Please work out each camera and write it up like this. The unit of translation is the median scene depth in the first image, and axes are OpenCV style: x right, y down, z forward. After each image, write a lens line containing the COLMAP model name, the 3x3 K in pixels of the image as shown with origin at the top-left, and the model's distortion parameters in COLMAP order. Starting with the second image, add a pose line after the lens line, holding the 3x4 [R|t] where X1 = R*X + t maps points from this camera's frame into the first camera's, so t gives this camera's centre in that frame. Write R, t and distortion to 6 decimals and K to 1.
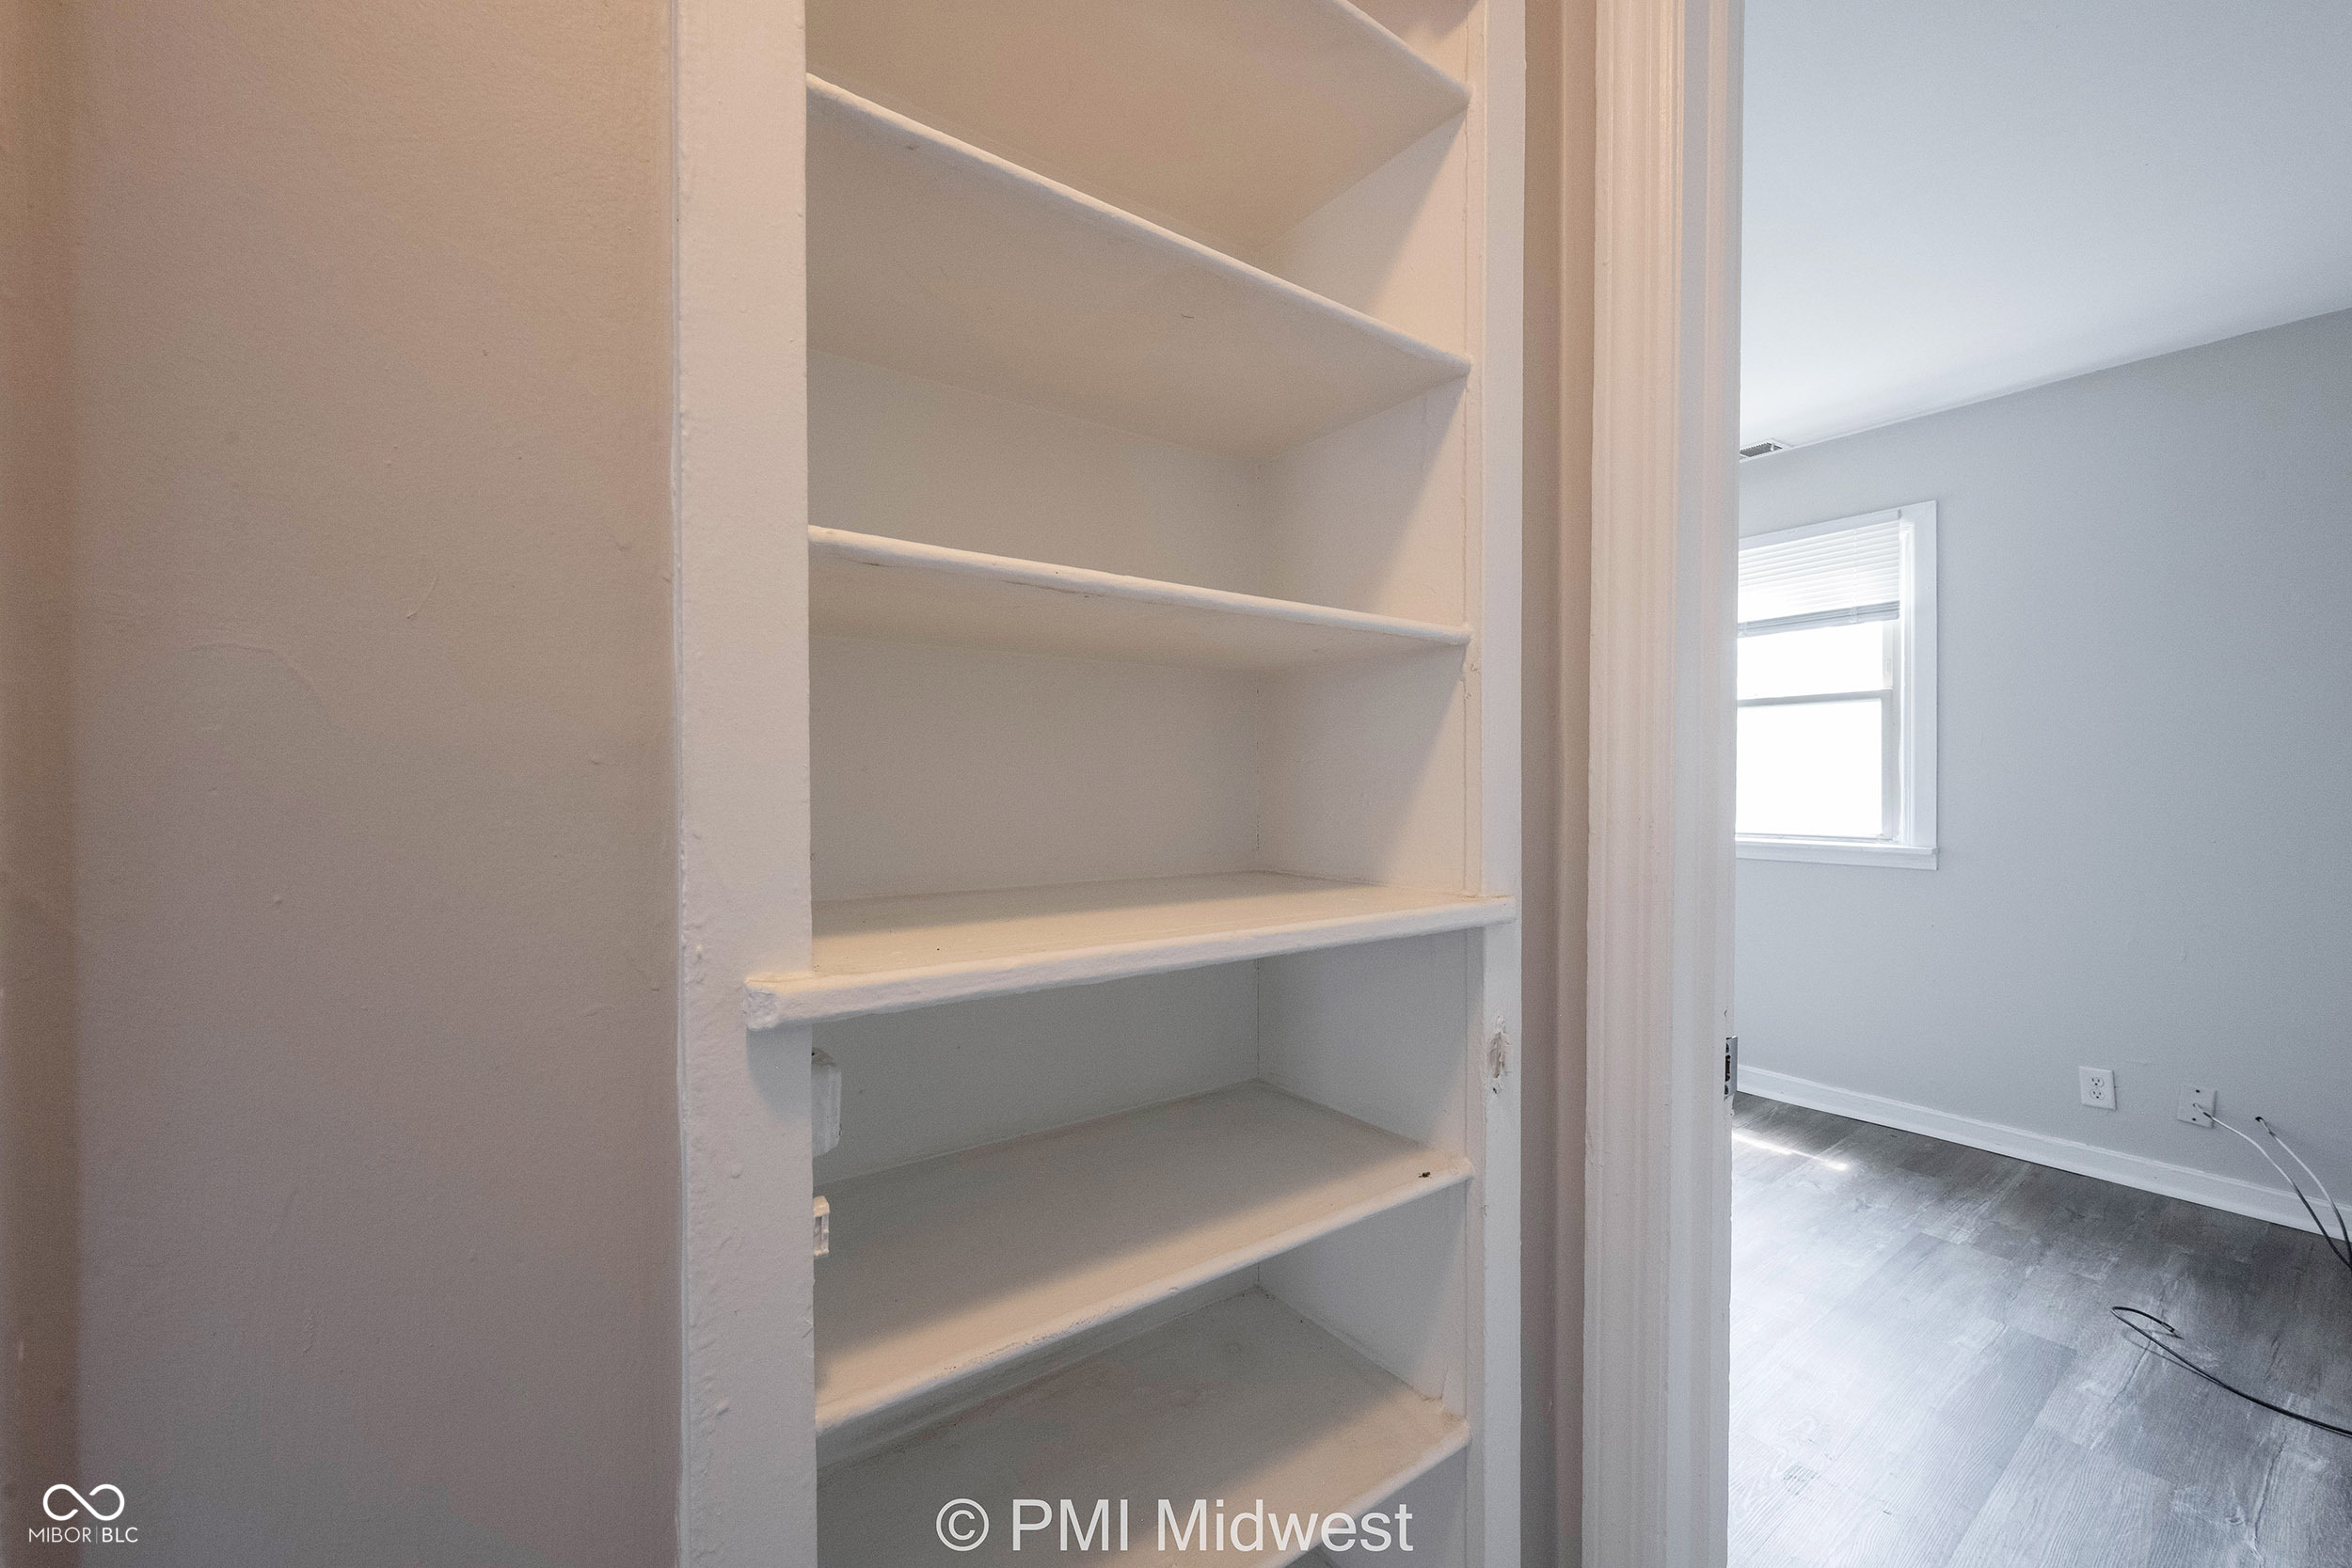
lens RADIAL K [[925.5, 0, 1174.4], [0, 925.5, 783.2], [0, 0, 1]] dist [-0.002087, -0.000409]
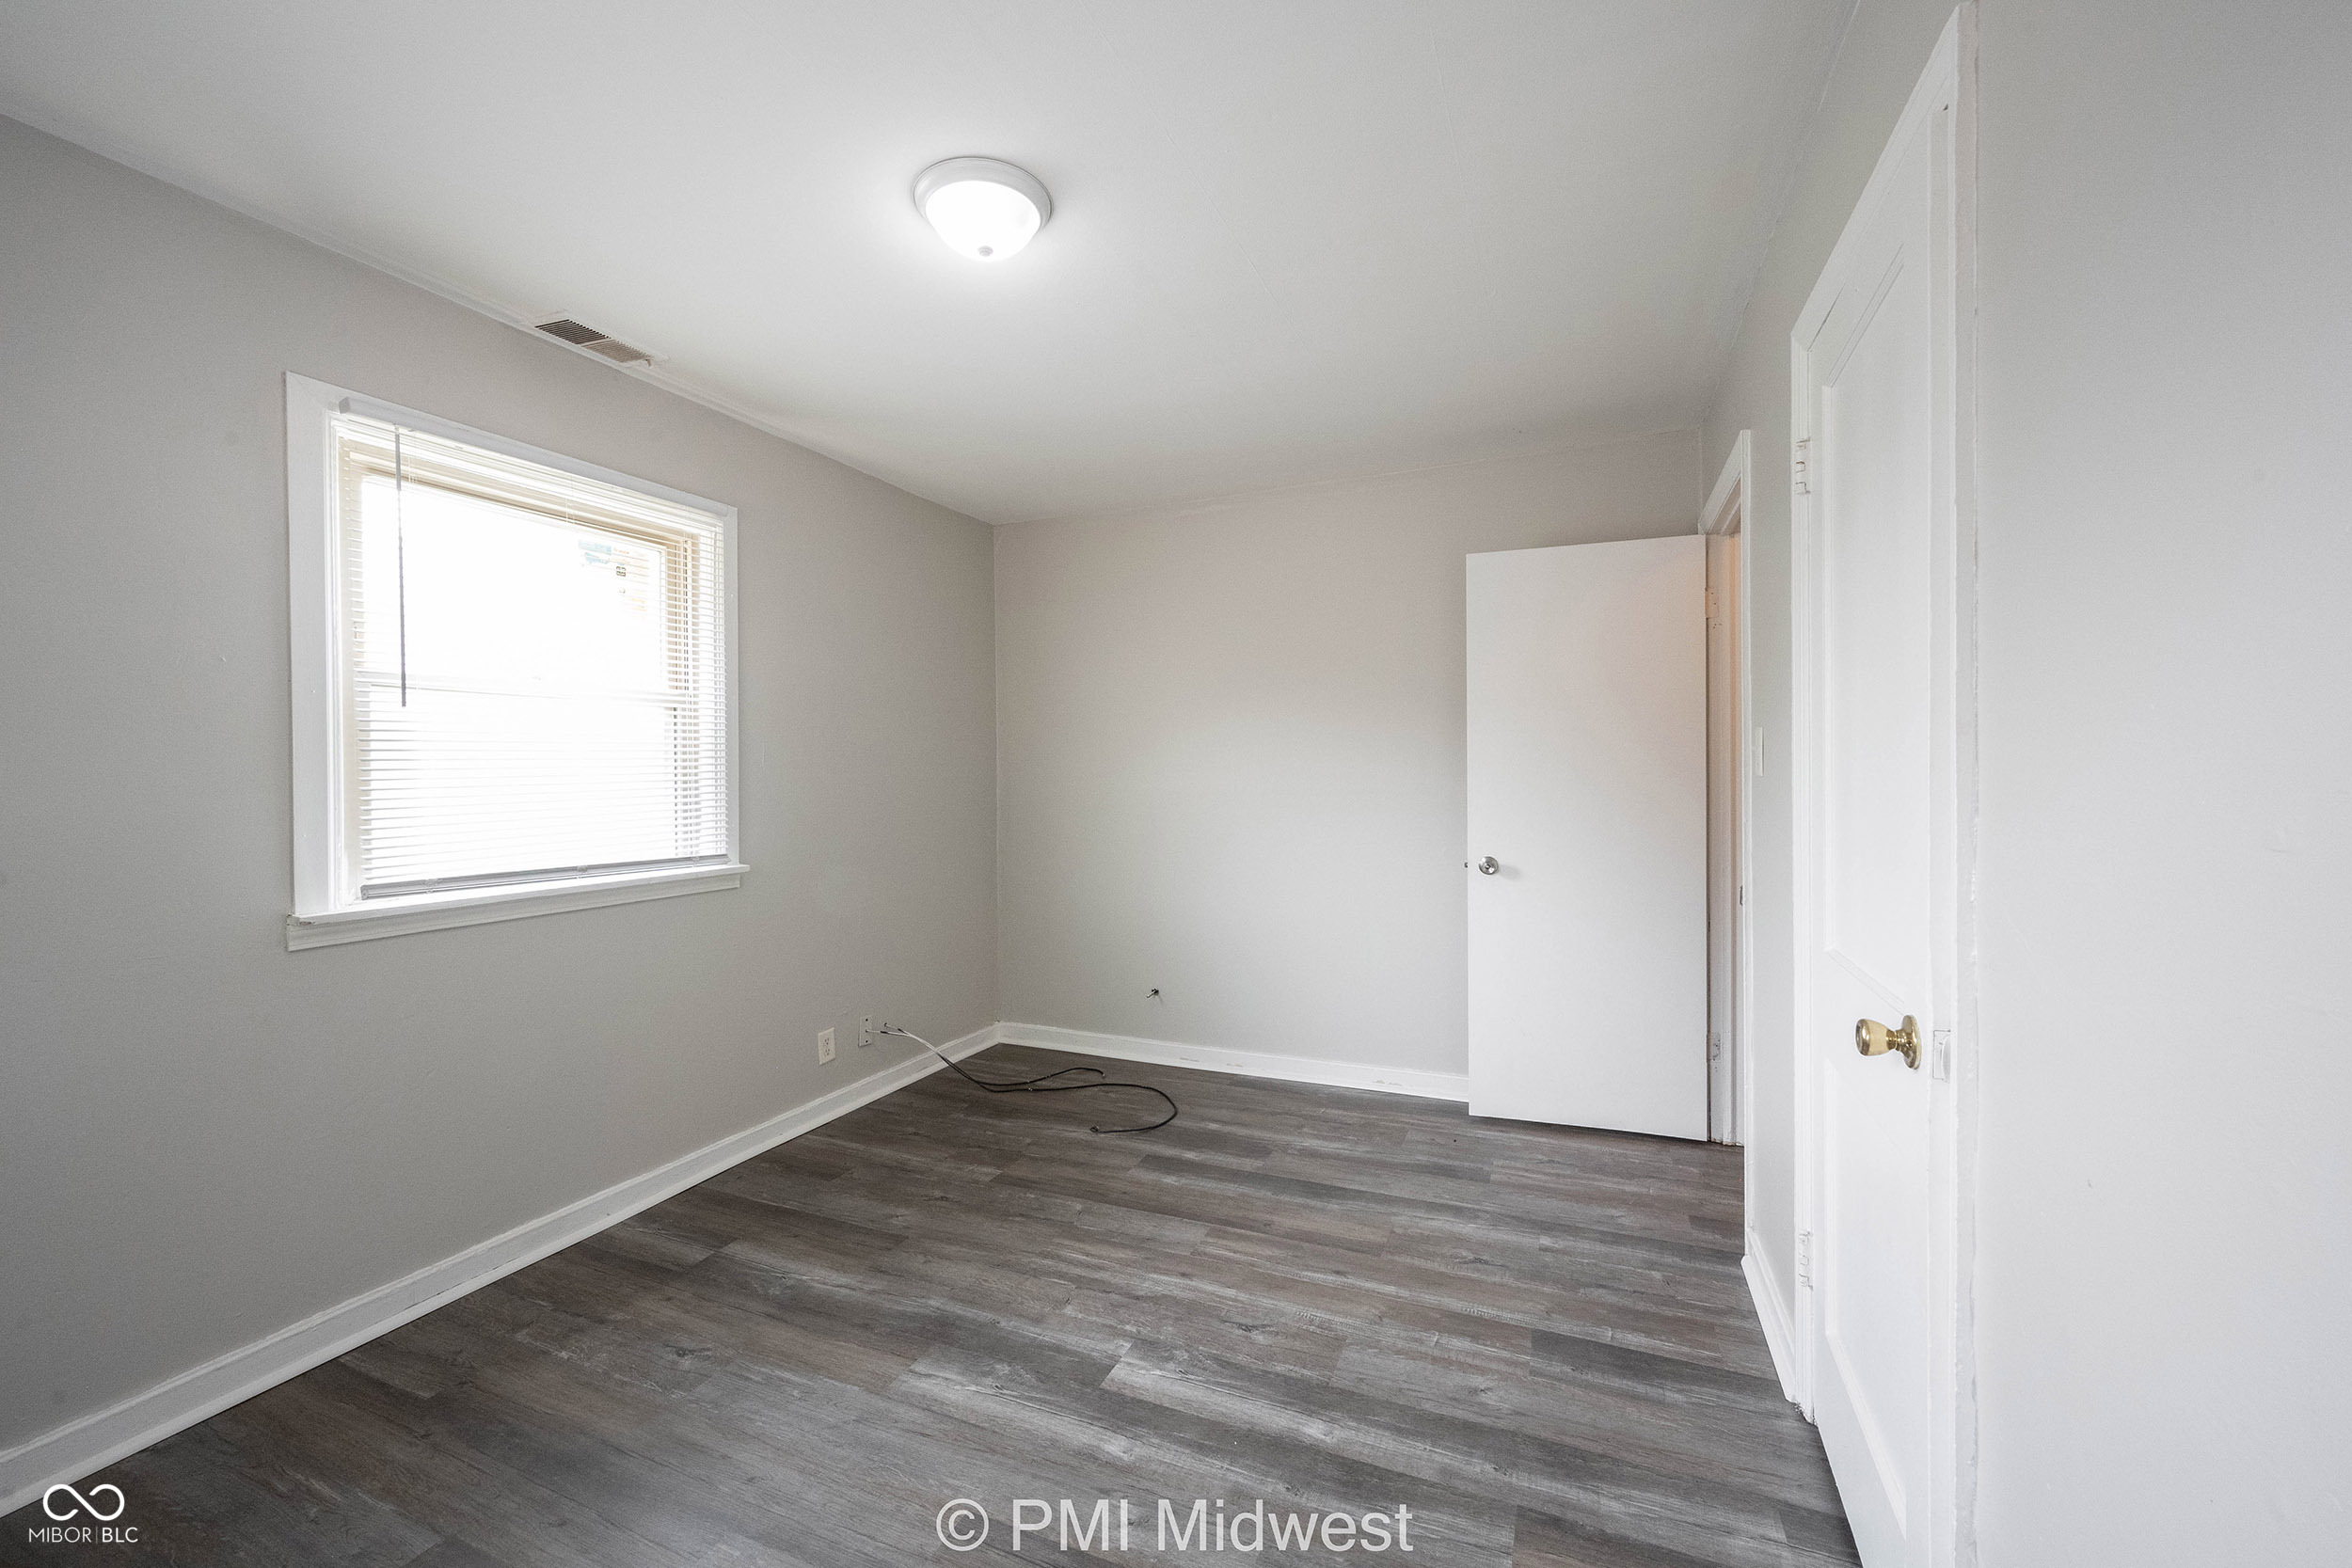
lens RADIAL K [[925.0, 0, 1173.3], [0, 925.0, 786.7], [0, 0, 1]] dist [0.000256, -0.000017]
pose [[-0.499407, -0.014353, 0.866248, -0.278205], [0.006405, 0.999774, 0.020258, -0.033328], [-0.866344, 0.015665, -0.499203, 1.202889]]
